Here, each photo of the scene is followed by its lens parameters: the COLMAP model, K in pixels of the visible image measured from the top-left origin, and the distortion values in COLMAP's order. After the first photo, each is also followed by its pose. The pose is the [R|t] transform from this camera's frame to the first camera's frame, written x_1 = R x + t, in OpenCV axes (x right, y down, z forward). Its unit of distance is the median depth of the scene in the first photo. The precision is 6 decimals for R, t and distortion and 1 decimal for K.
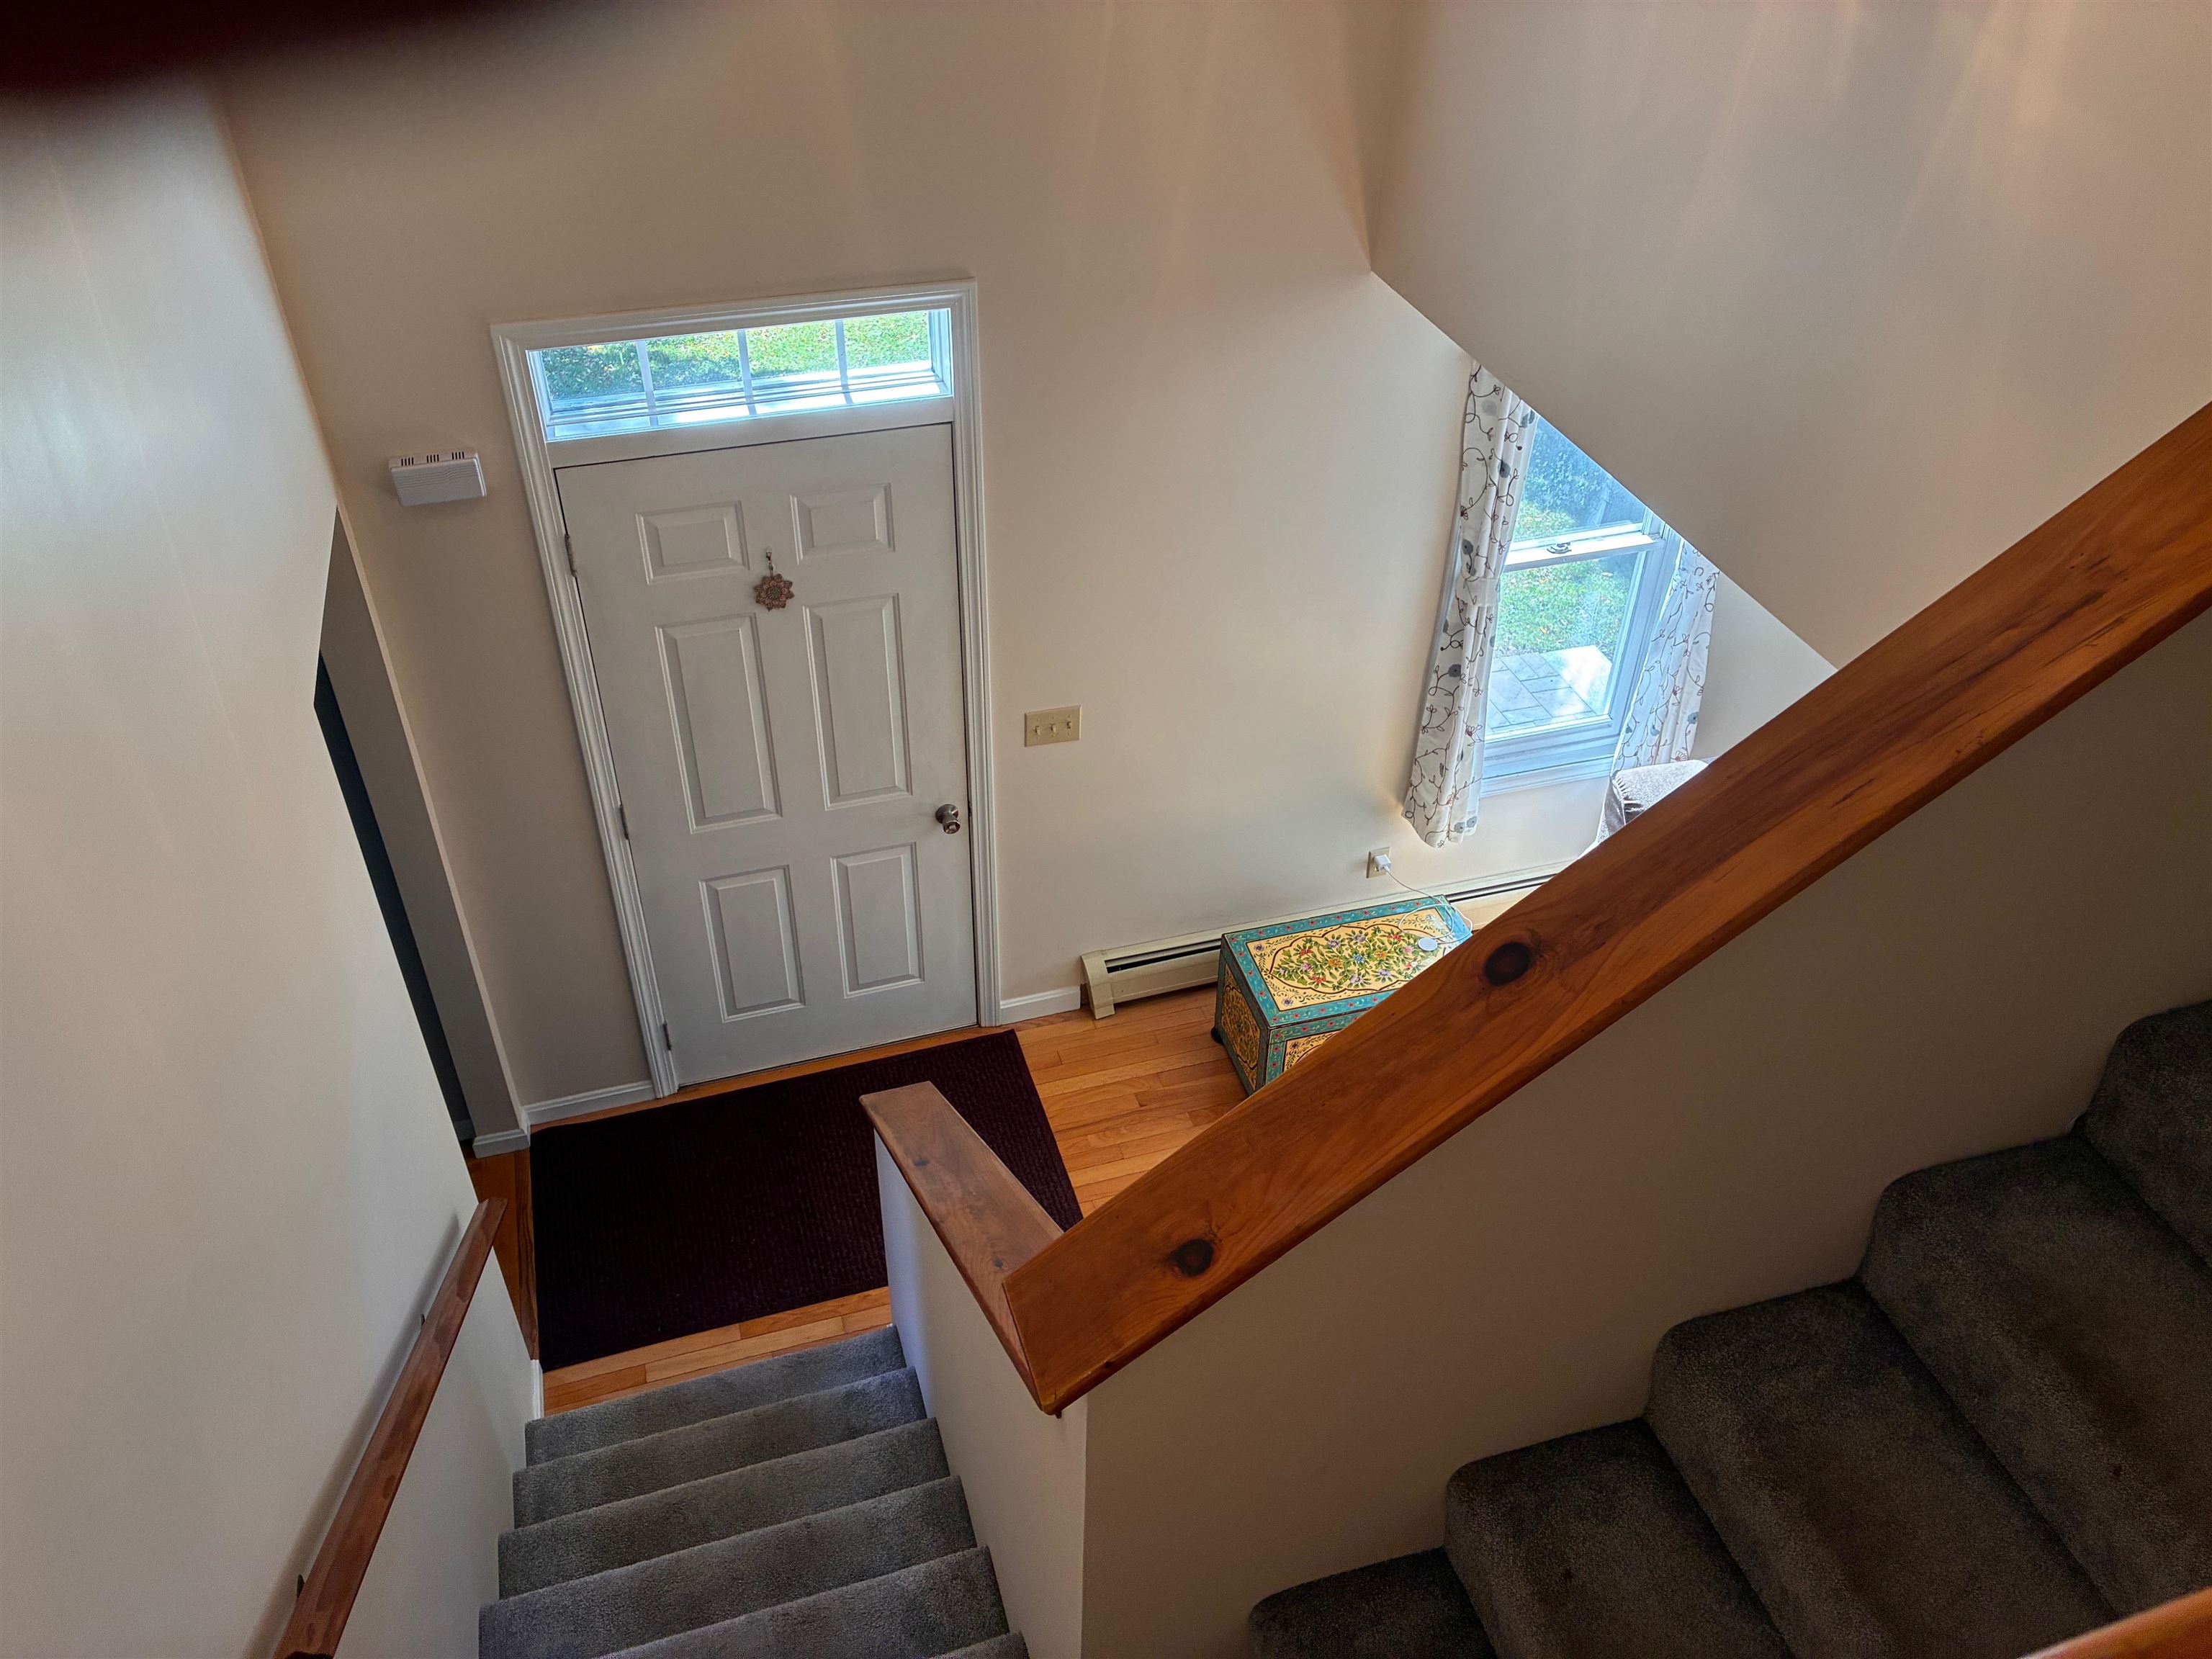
lens RADIAL K [[1675.6, 0, 1106.5], [0, 1675.6, 818.0], [0, 0, 1]] dist [0.050033, -0.058233]
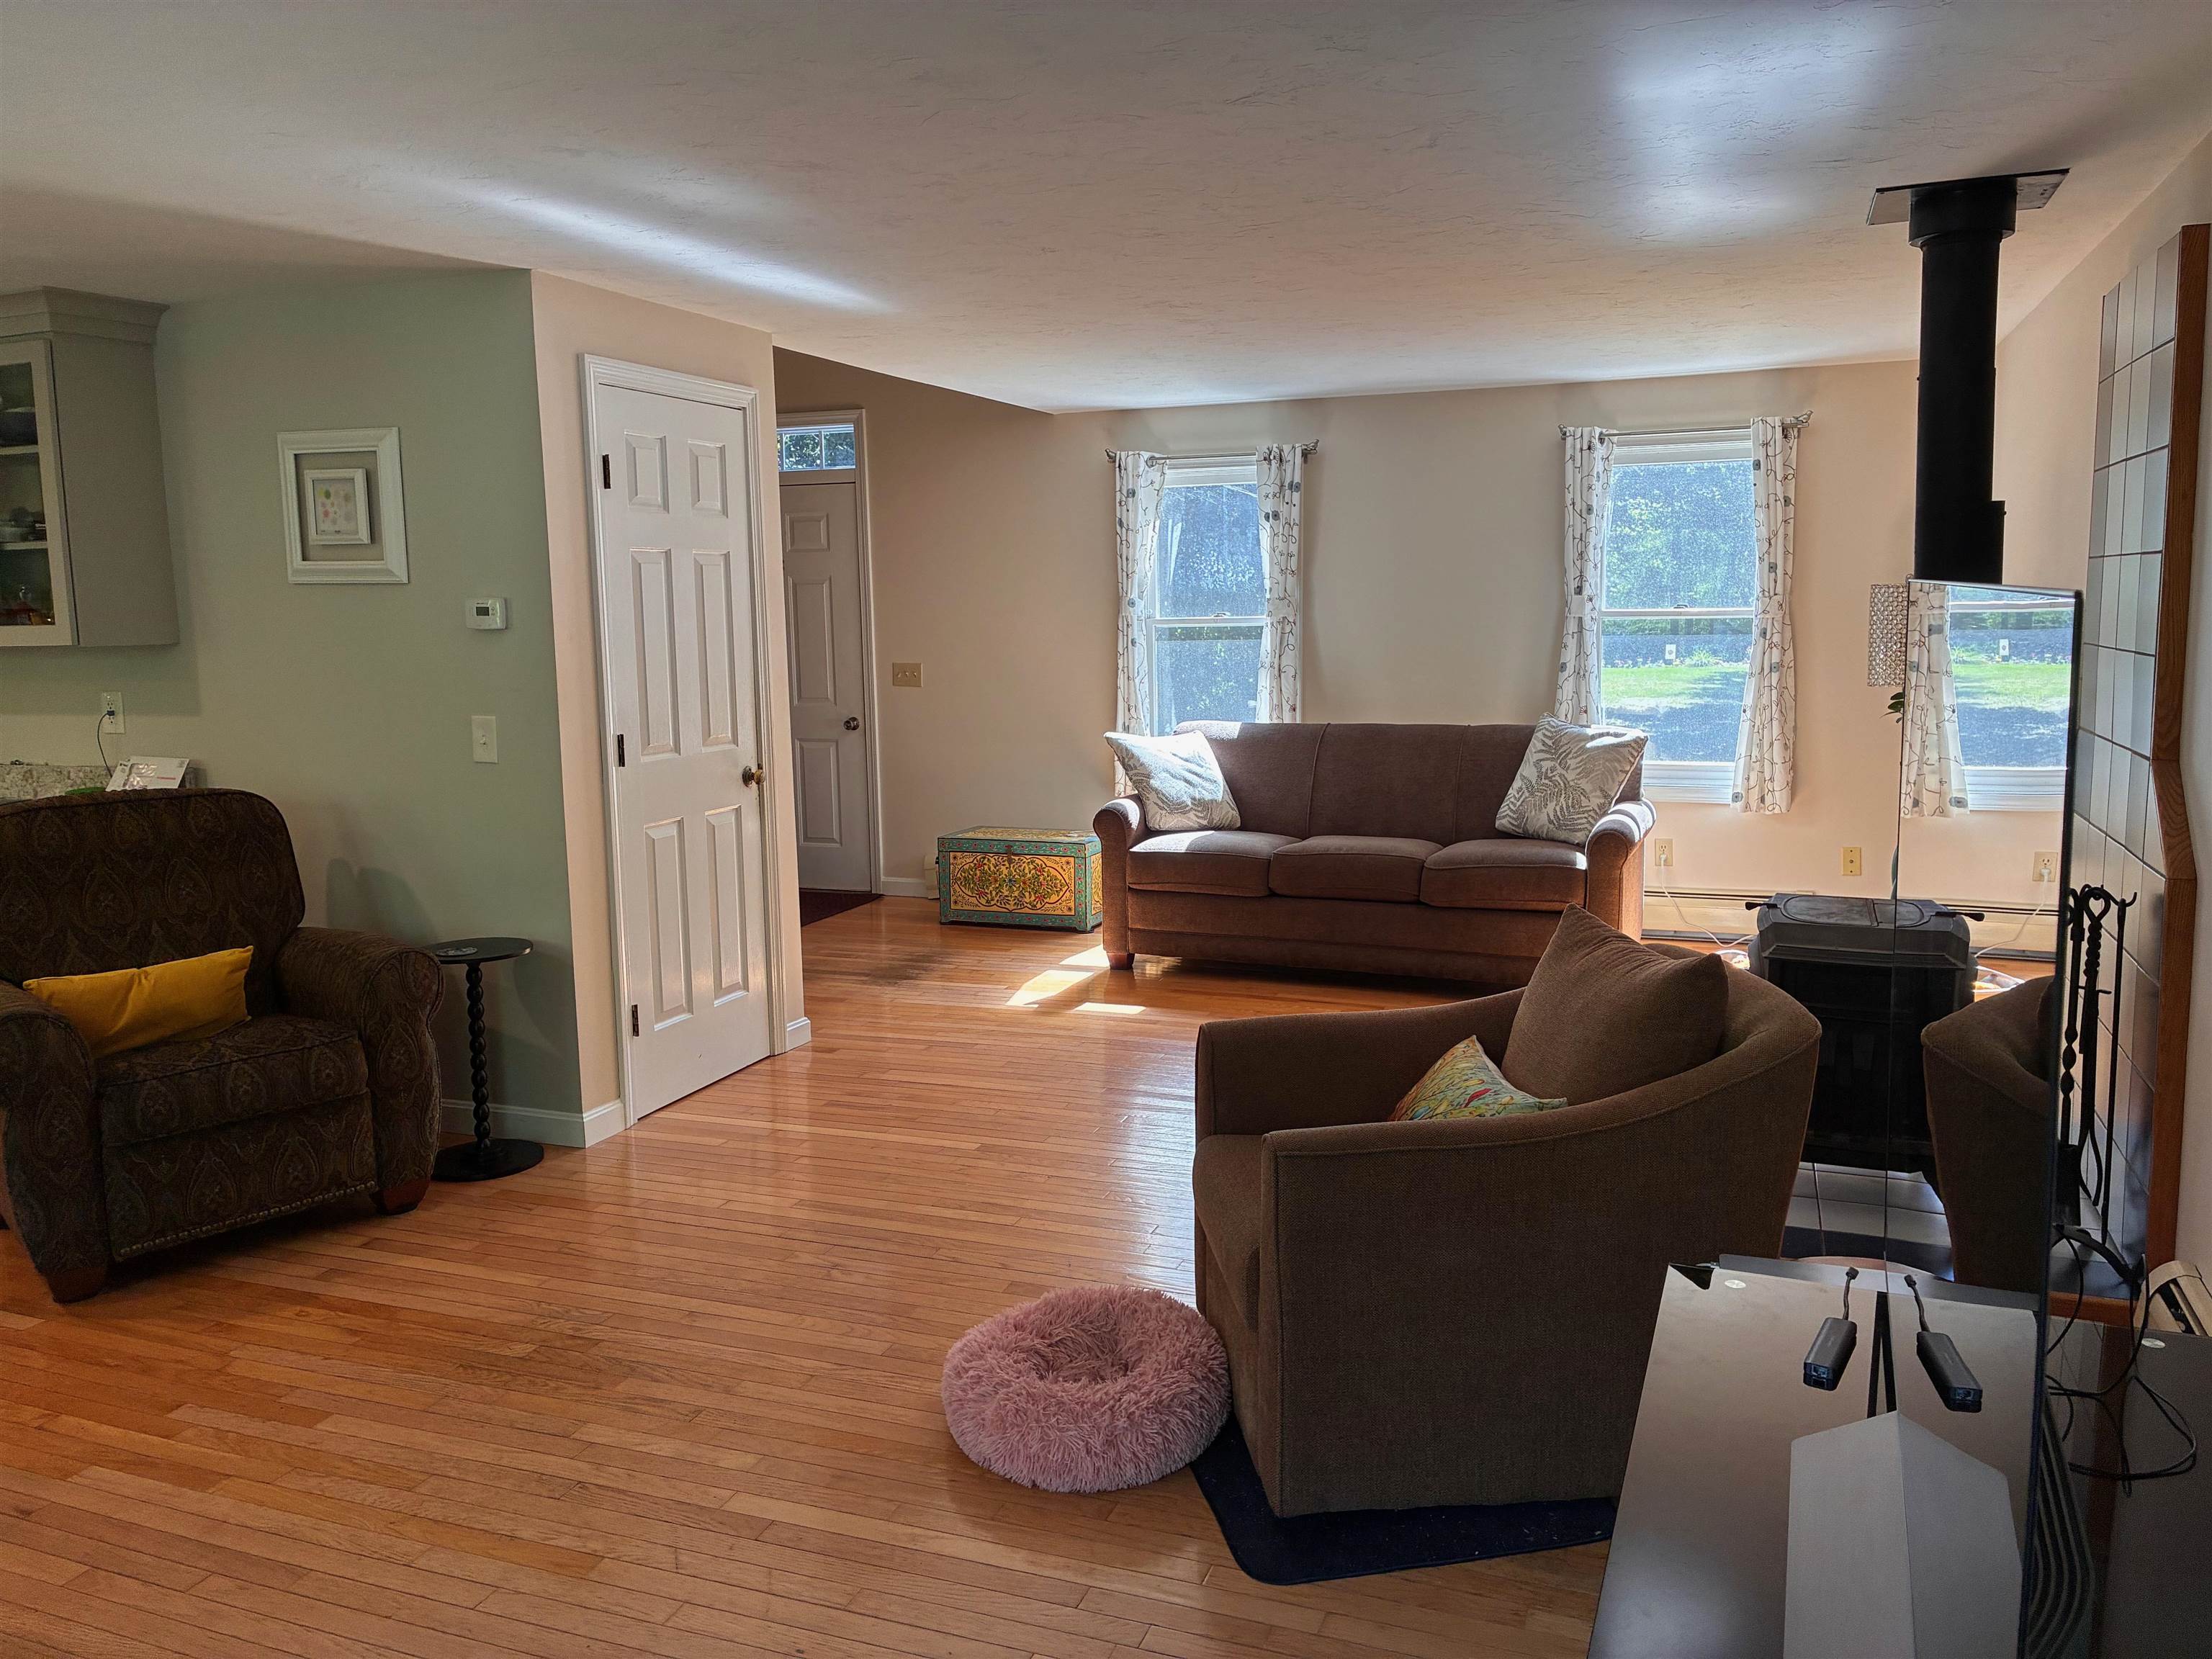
lens RADIAL K [[1675.6, 0, 1106.5], [0, 1675.6, 818.0], [0, 0, 1]] dist [0.050033, -0.058233]
pose [[0.783700, 0.051221, -0.619024, 1.229797], [-0.362758, 0.846717, -0.389200, 0.682319], [0.504203, 0.529572, 0.682154, -0.020677]]
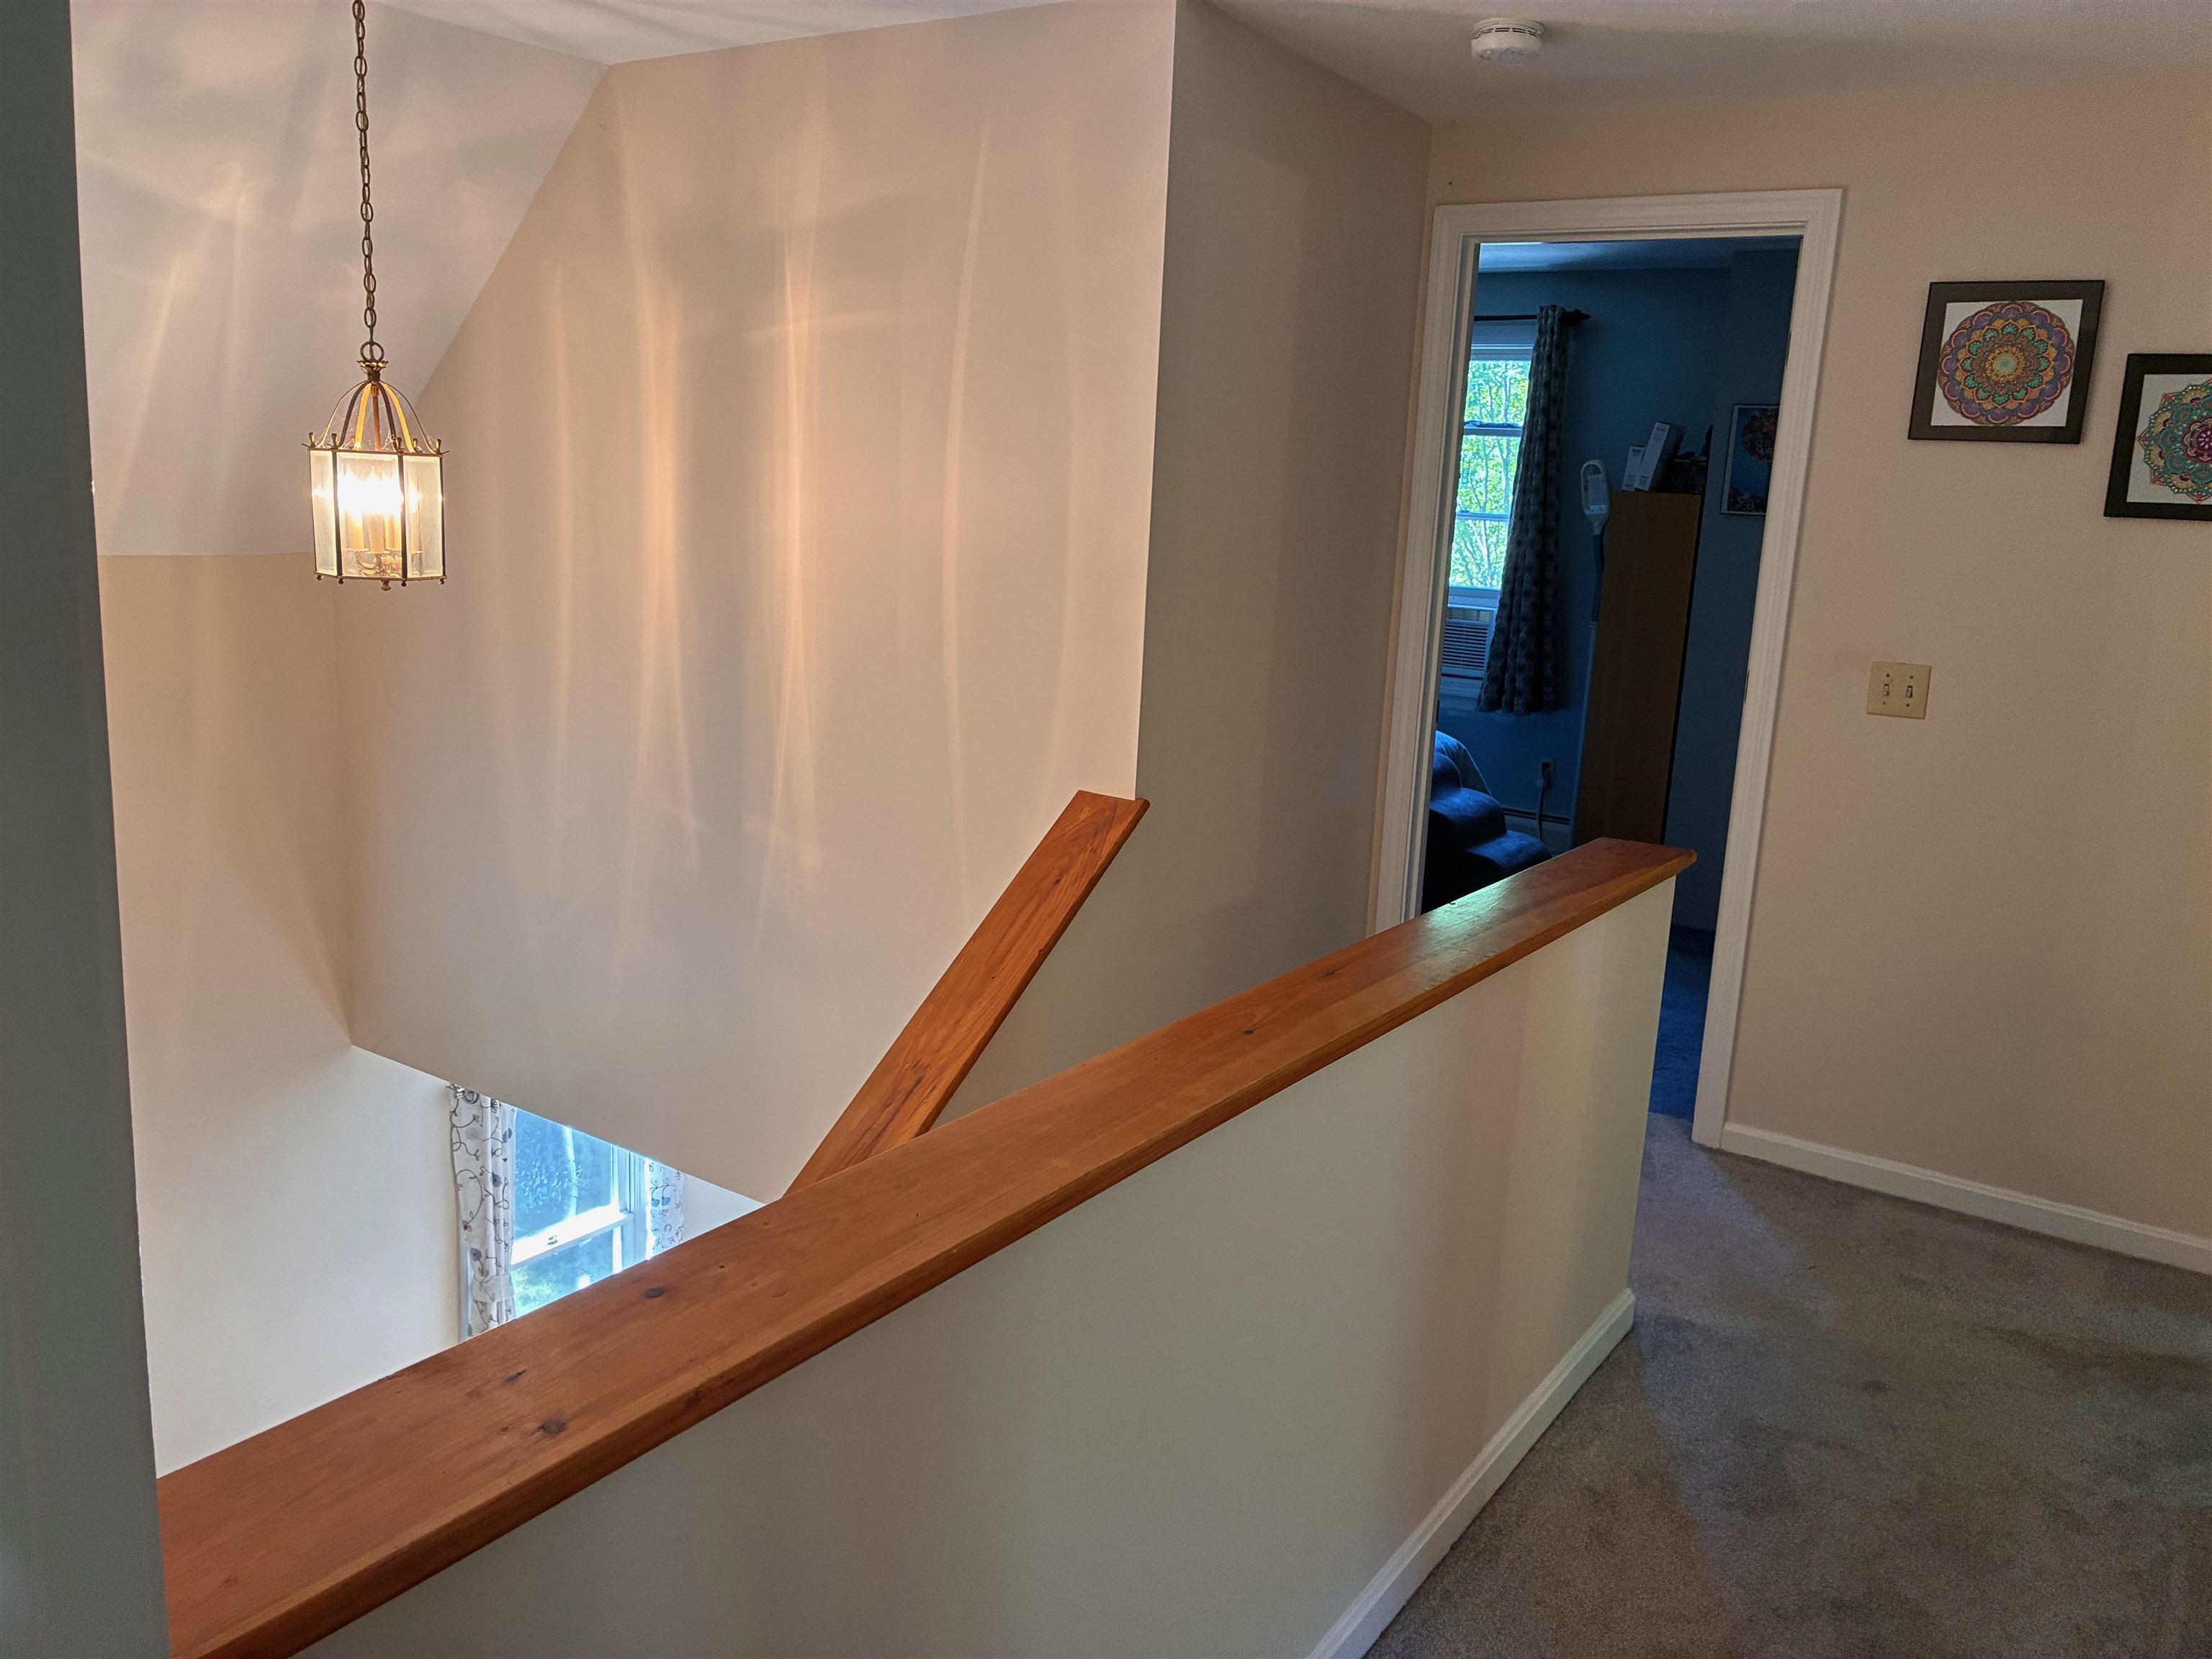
lens RADIAL K [[1683.3, 0, 1112.3], [0, 1683.3, 803.5], [0, 0, 1]] dist [0.035529, -0.015485]
pose [[0.781667, -0.095870, 0.616284, -0.132400], [0.357058, 0.878955, -0.316145, 0.091509], [-0.511377, 0.467169, 0.721281, -0.214186]]
